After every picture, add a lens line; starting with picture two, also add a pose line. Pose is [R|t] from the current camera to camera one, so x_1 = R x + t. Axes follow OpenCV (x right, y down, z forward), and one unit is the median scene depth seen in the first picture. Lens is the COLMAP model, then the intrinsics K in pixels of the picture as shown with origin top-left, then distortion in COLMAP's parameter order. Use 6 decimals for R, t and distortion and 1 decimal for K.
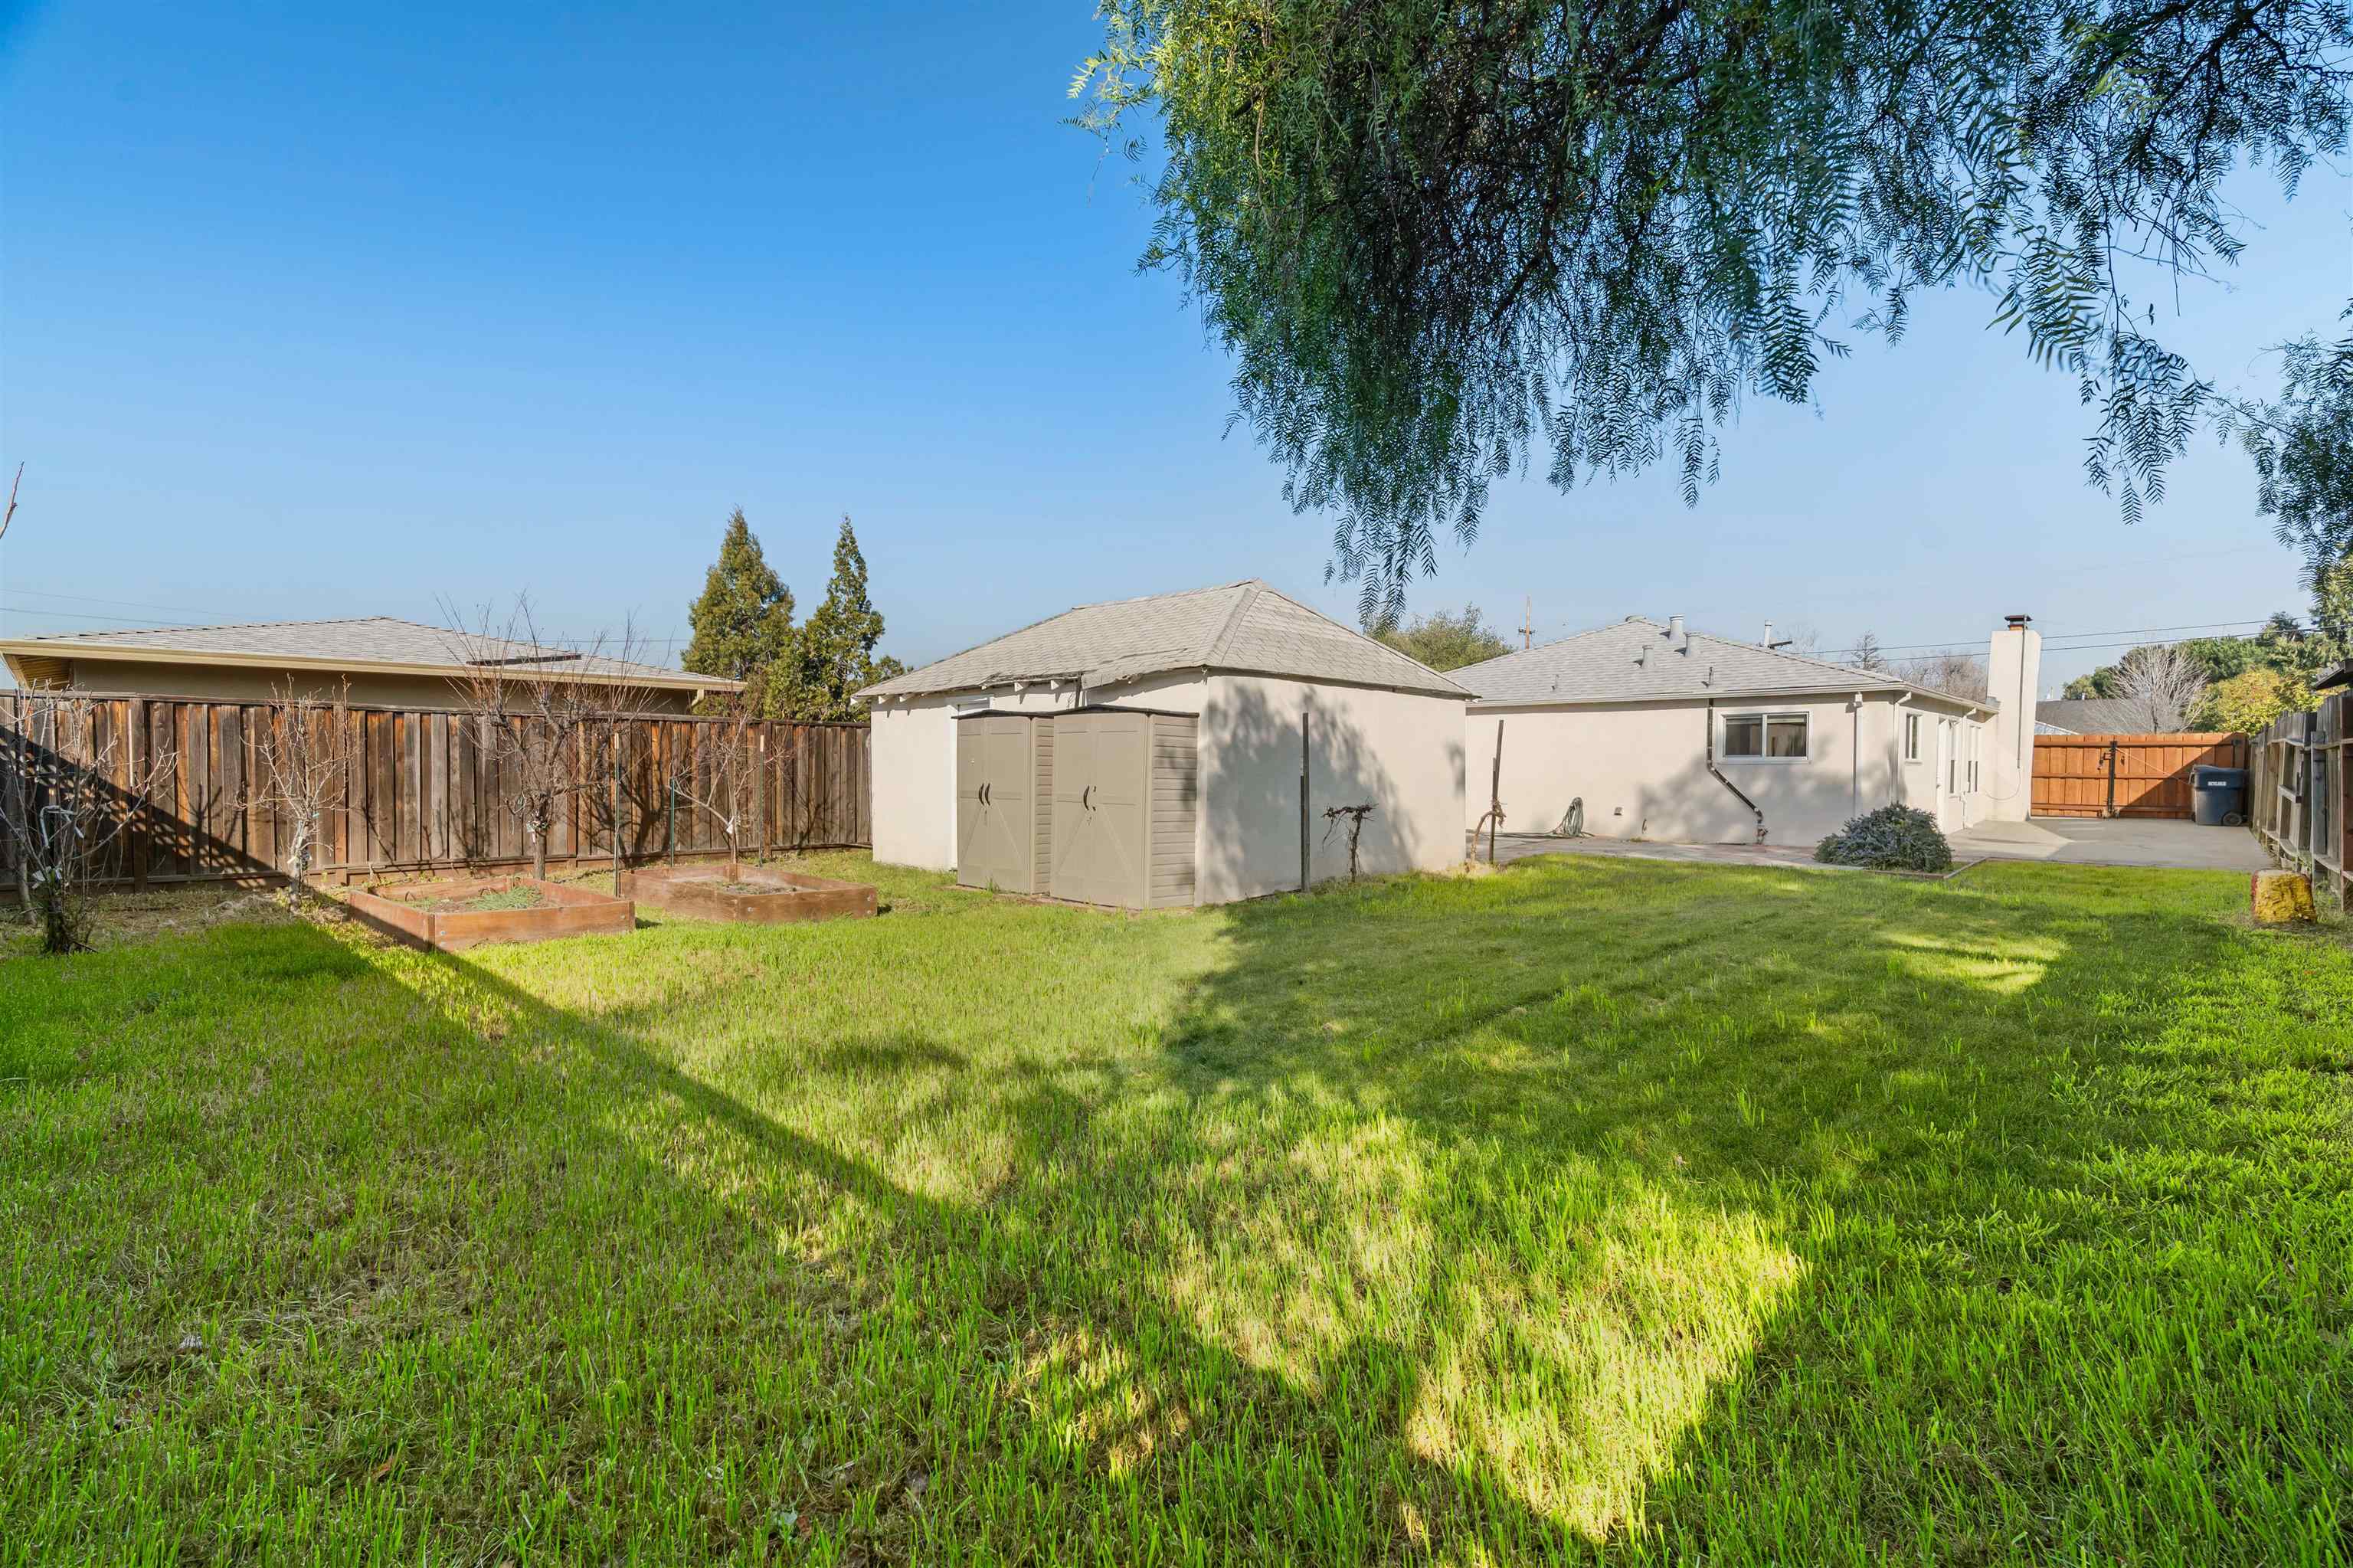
lens RADIAL K [[1079.5, 0, 1167.7], [0, 1079.5, 795.4], [0, 0, 1]] dist [0.003150, 0.000527]
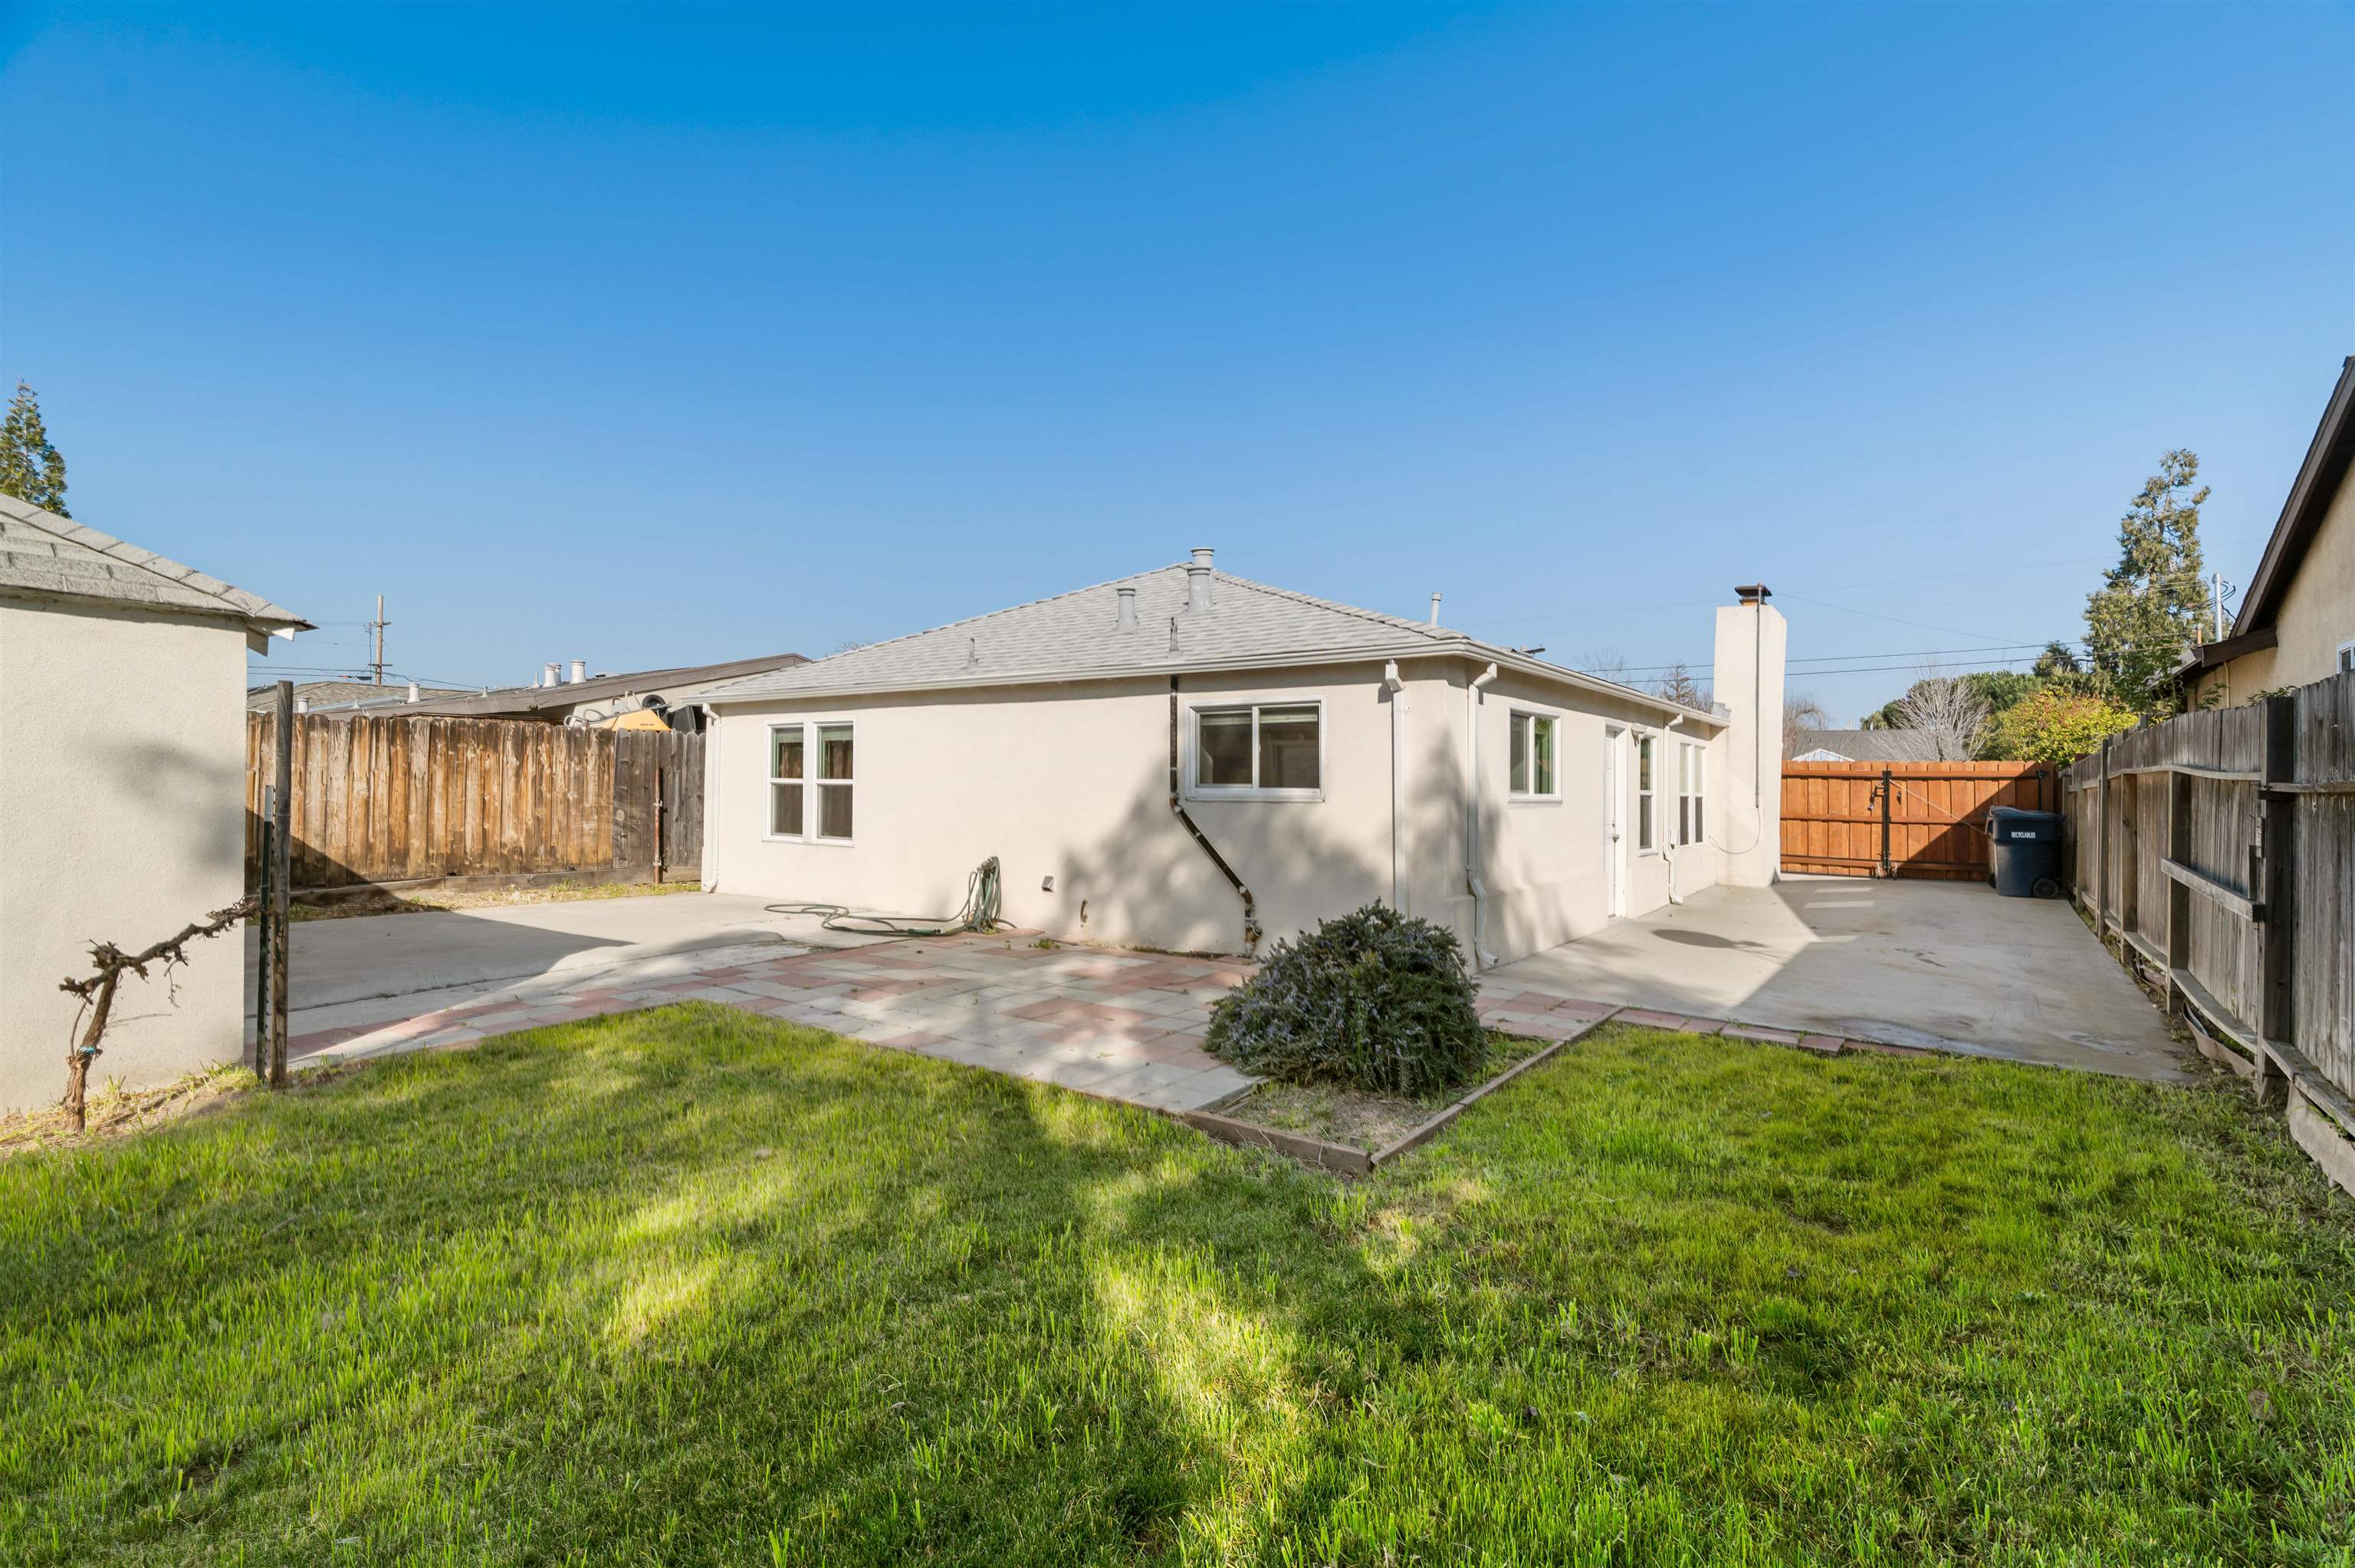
lens RADIAL K [[1080.2, 0, 1169.7], [0, 1080.2, 751.7], [0, 0, 1]] dist [0.003150, 0.000527]
pose [[0.992843, 0.015761, 0.118385, 0.496244], [-0.008602, 0.998117, -0.060741, -0.023340], [-0.119119, 0.059288, 0.991108, 0.540111]]
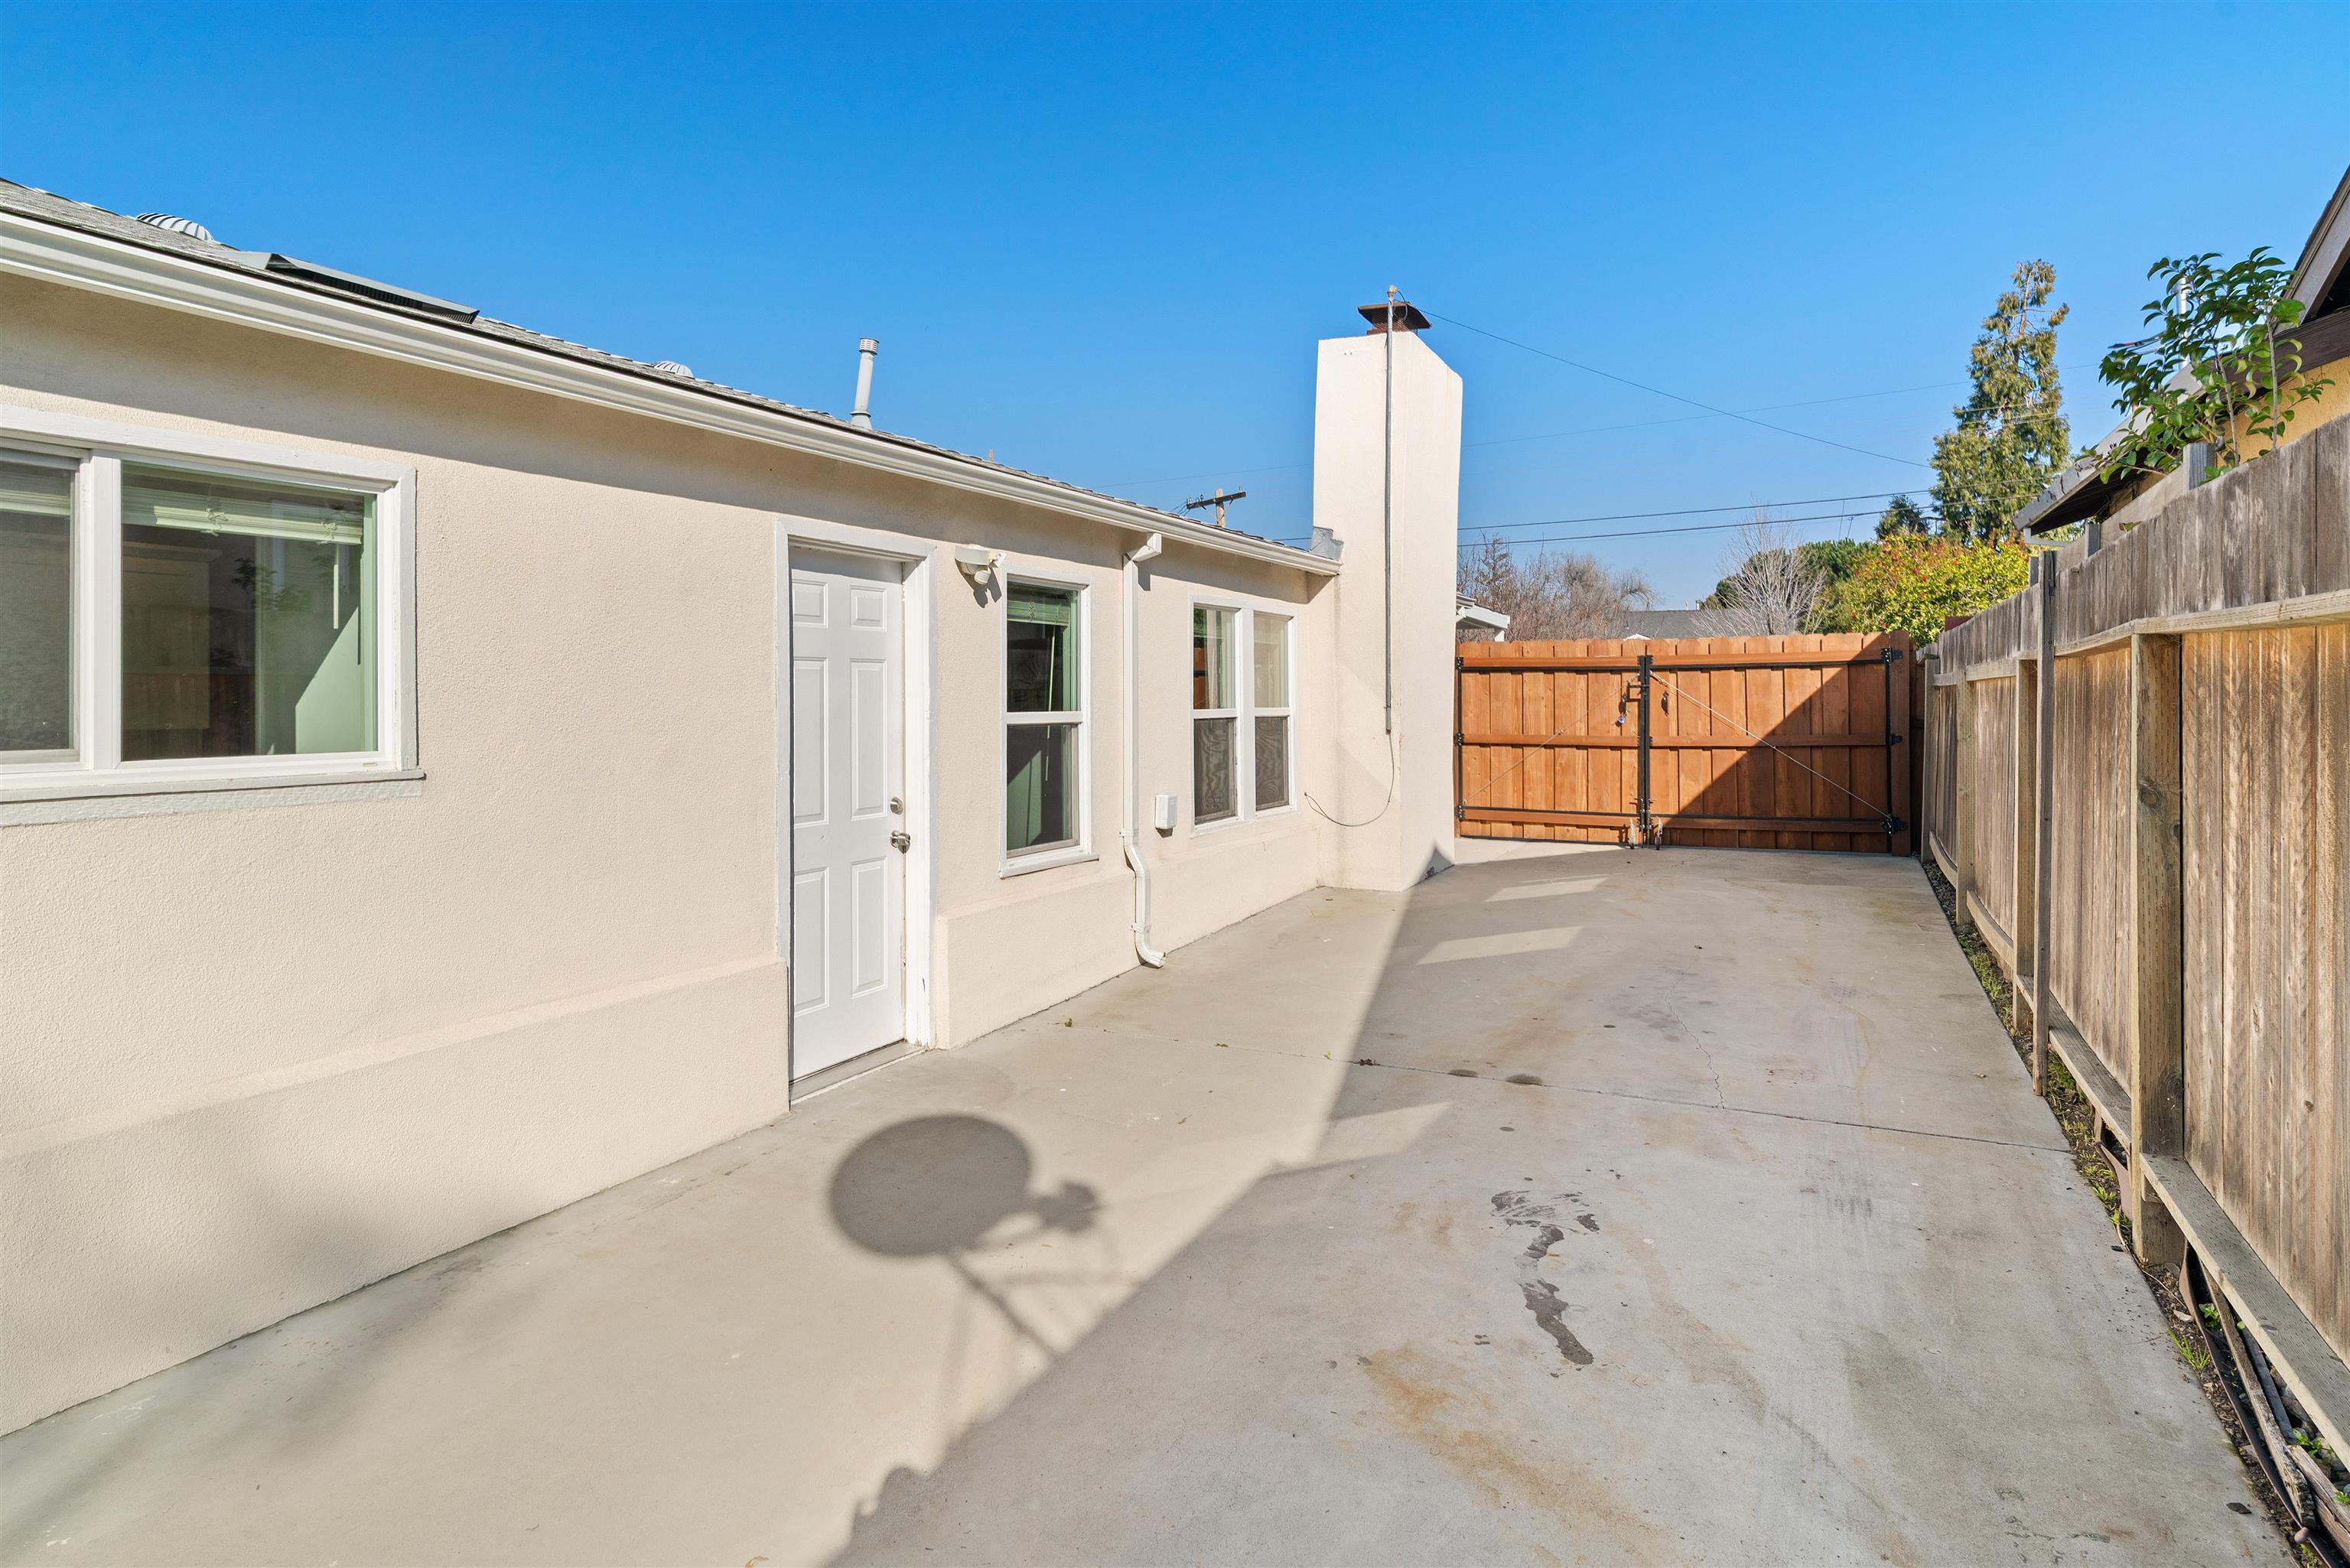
lens RADIAL K [[1316.7, 0, 1139.8], [0, 1316.7, 697.4], [0, 0, 1]] dist [0.001325, 0.000330]
pose [[0.960436, -0.014971, 0.278097, 0.867588], [0.023683, 0.999328, -0.027993, -0.039205], [-0.277491, 0.033472, 0.960145, 0.906128]]
